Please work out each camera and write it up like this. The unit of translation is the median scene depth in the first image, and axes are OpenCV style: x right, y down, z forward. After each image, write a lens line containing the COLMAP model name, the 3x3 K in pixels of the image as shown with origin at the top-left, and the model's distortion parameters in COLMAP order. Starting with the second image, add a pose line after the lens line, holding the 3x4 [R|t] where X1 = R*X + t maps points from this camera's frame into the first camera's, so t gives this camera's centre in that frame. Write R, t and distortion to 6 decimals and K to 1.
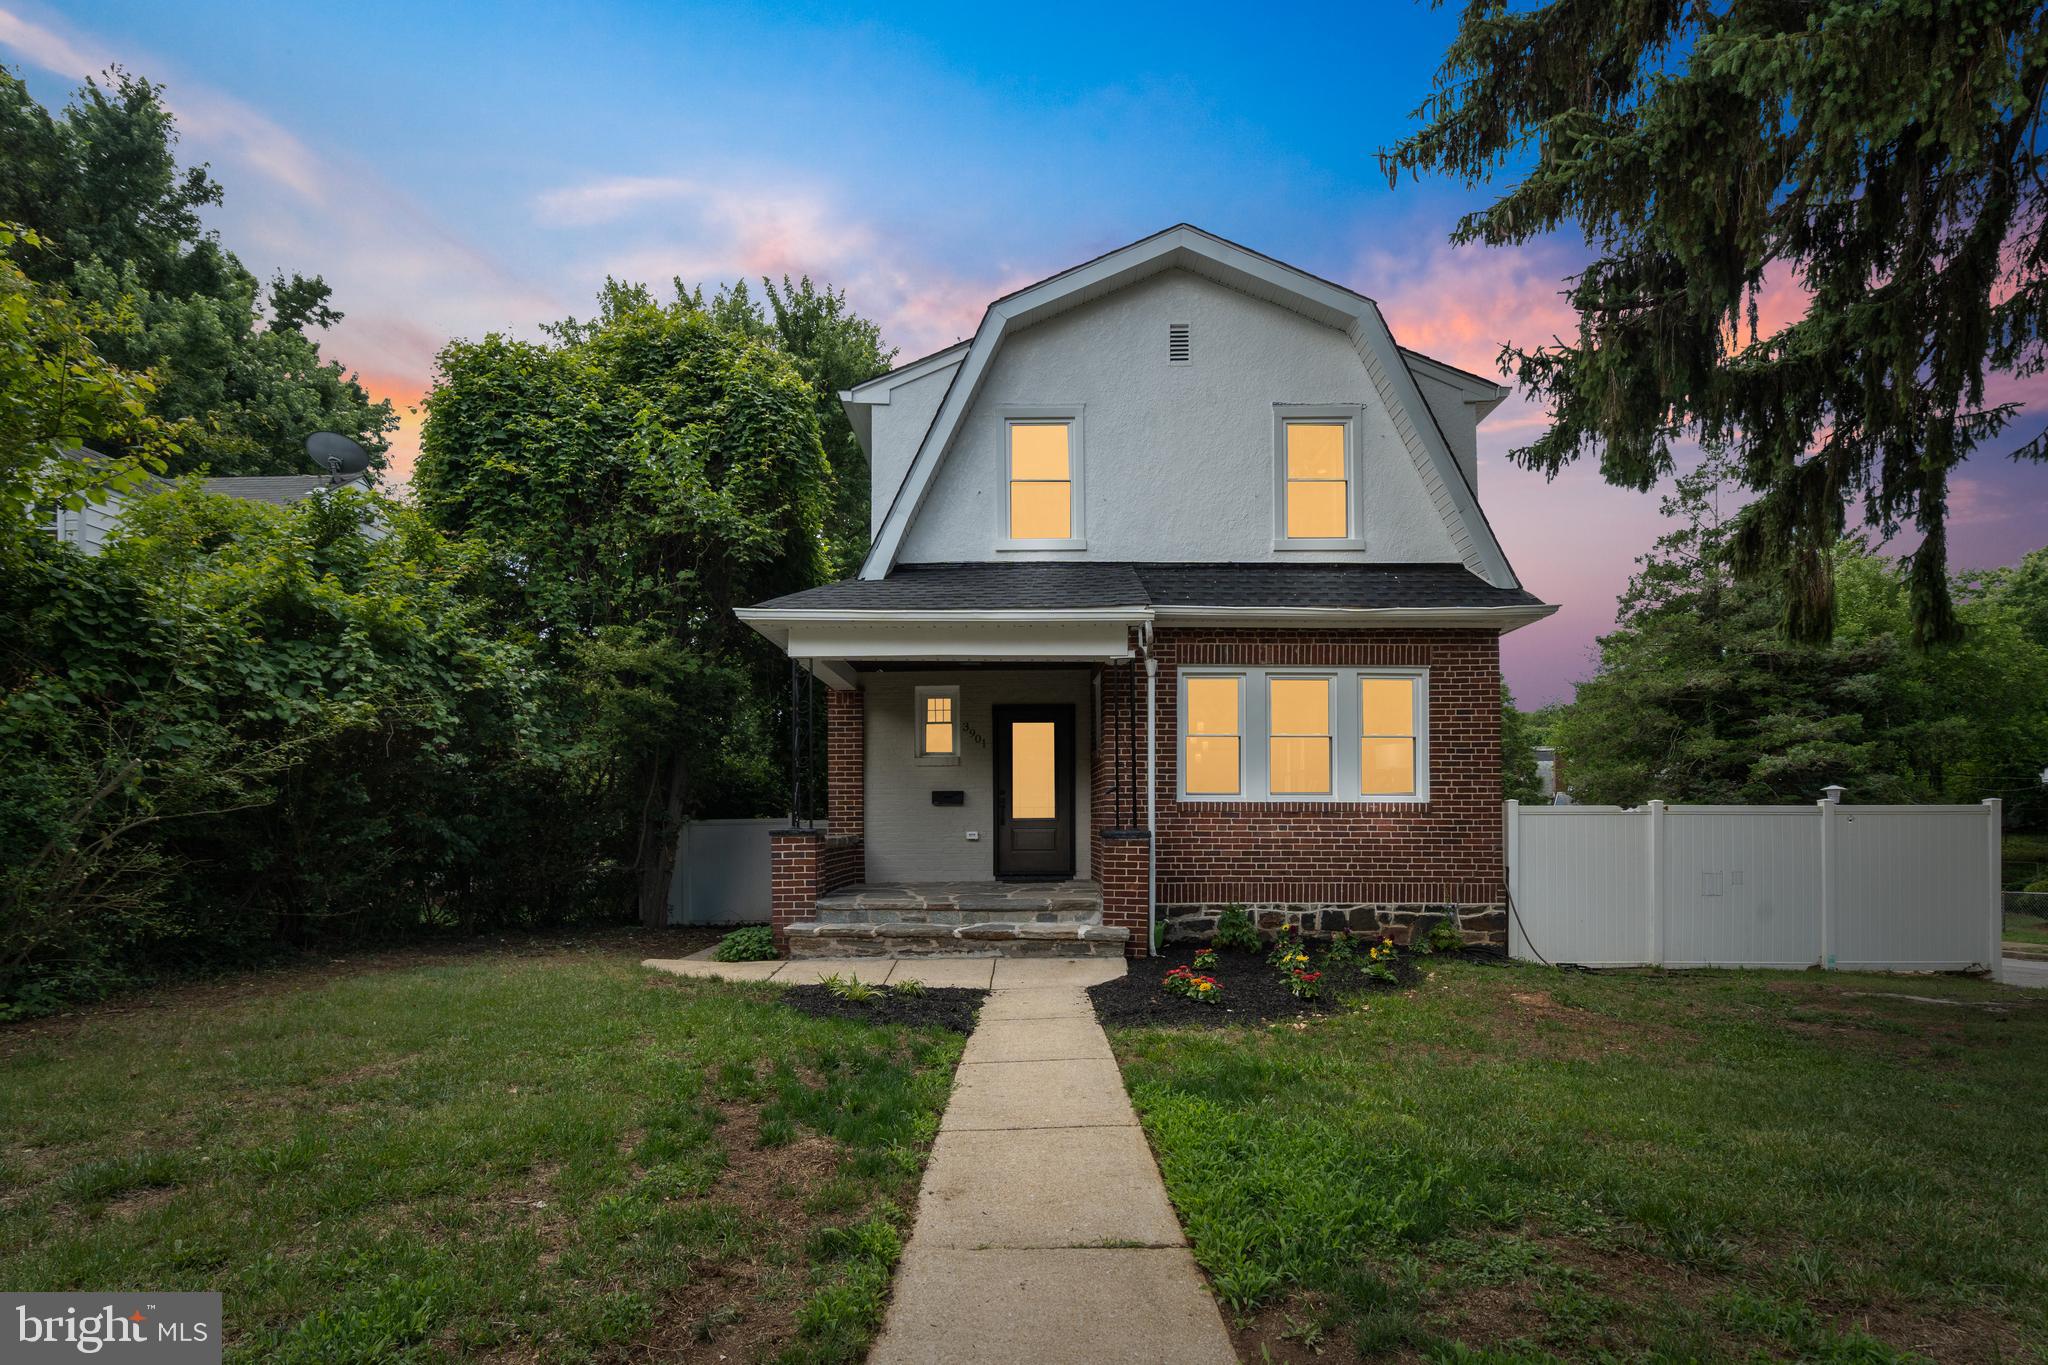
lens RADIAL K [[957.8, 0, 1018.1], [0, 957.8, 819.8], [0, 0, 1]] dist [-0.001290, 0.000151]
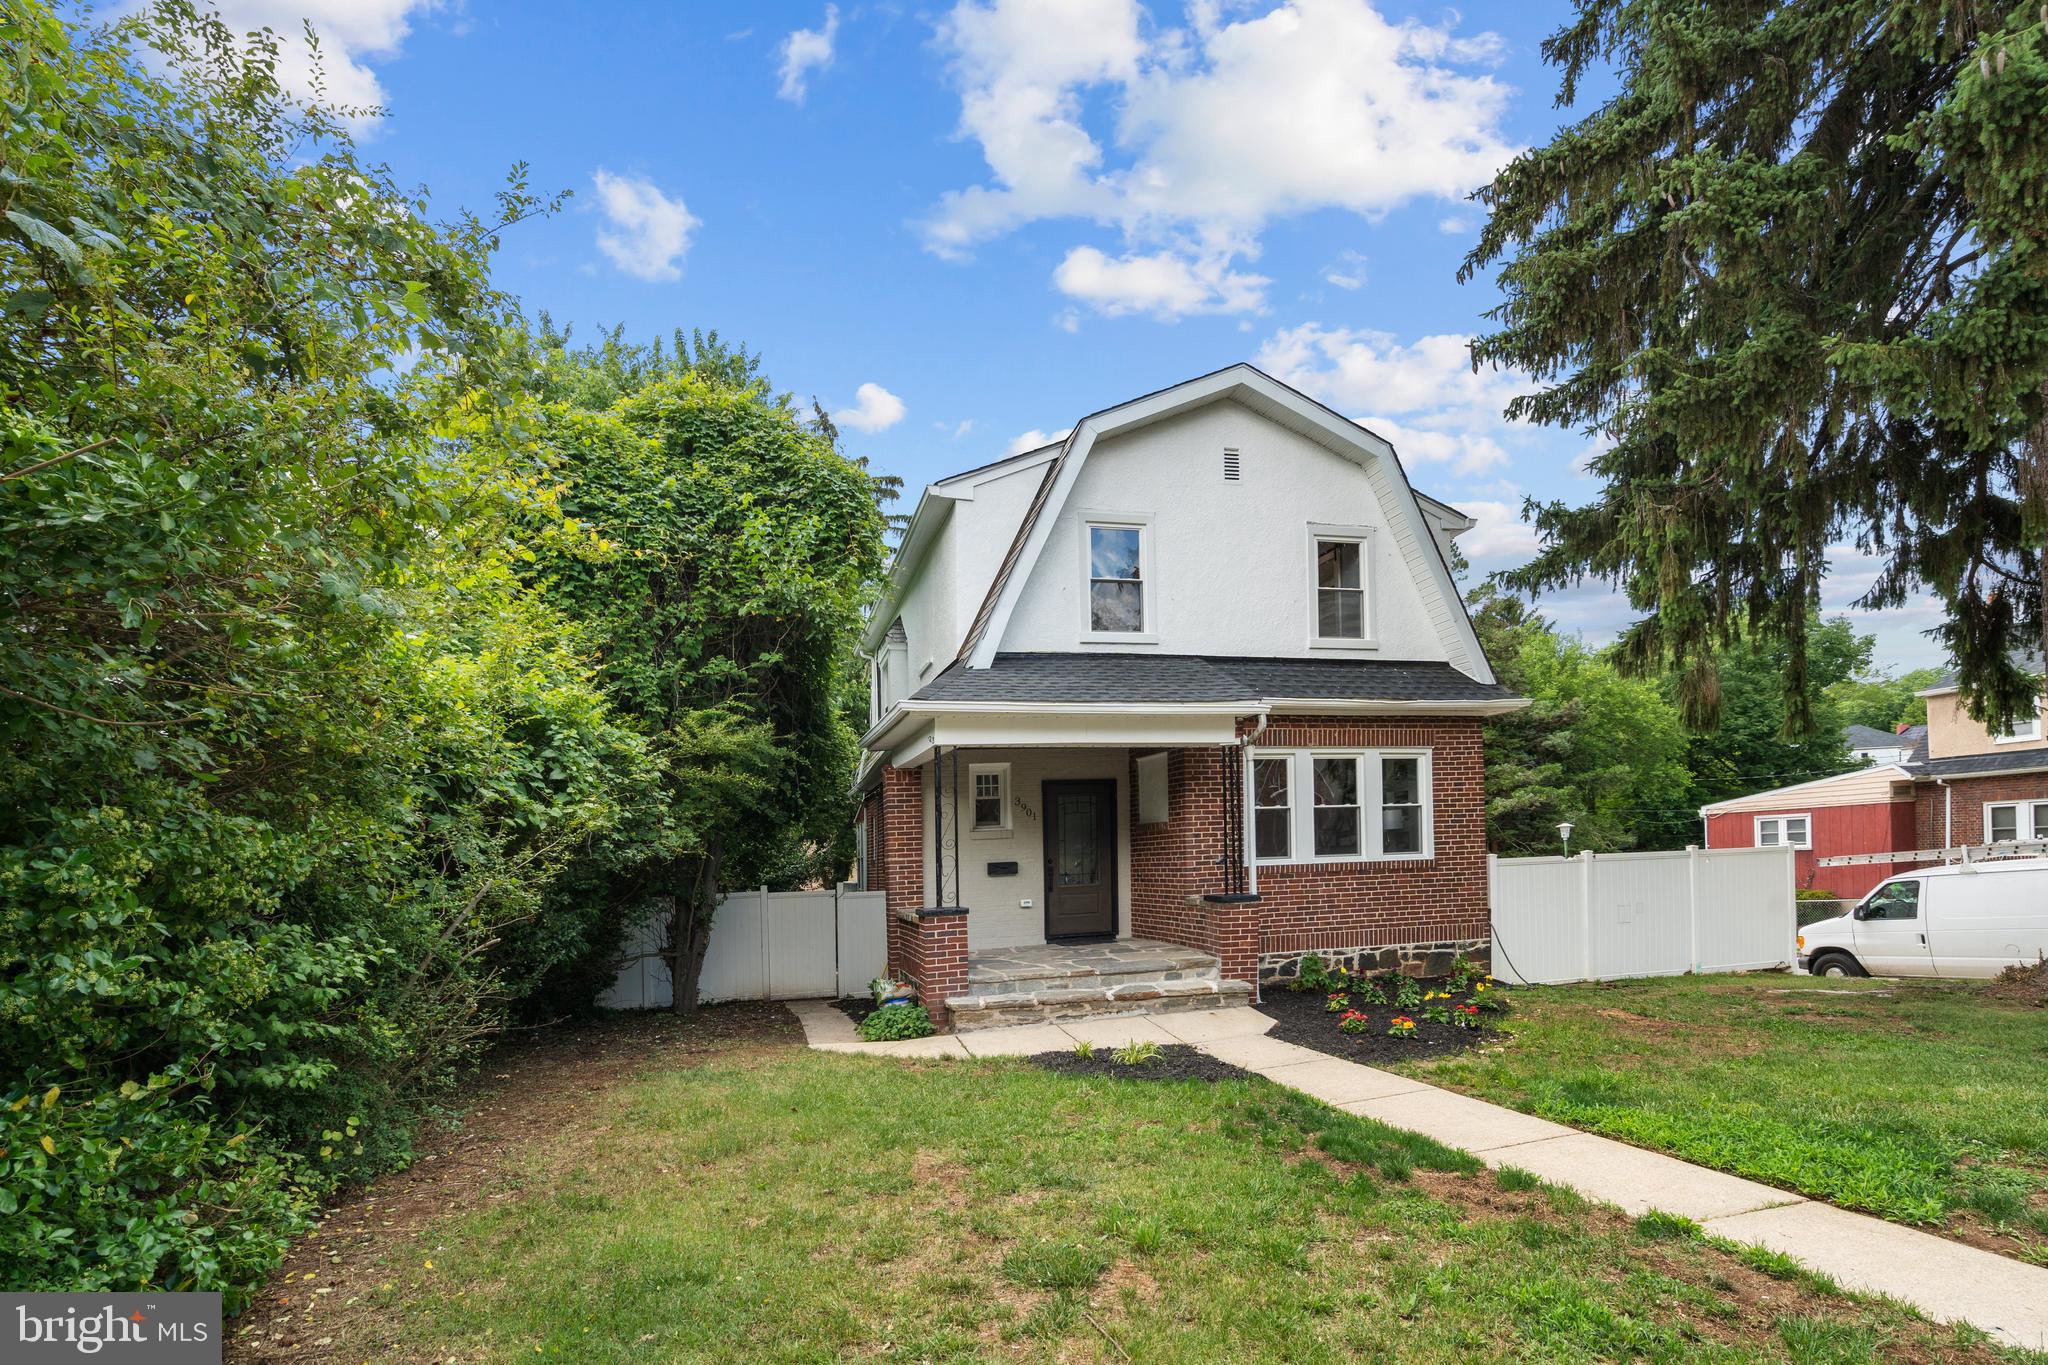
lens RADIAL K [[954.5, 0, 1029.8], [0, 954.5, 867.0], [0, 0, 1]] dist [0.000305, 0.000439]
pose [[0.963374, -0.039958, 0.265168, -0.384574], [0.039960, 0.999187, 0.005389, -0.034731], [-0.265168, 0.005404, 0.964187, -0.029845]]
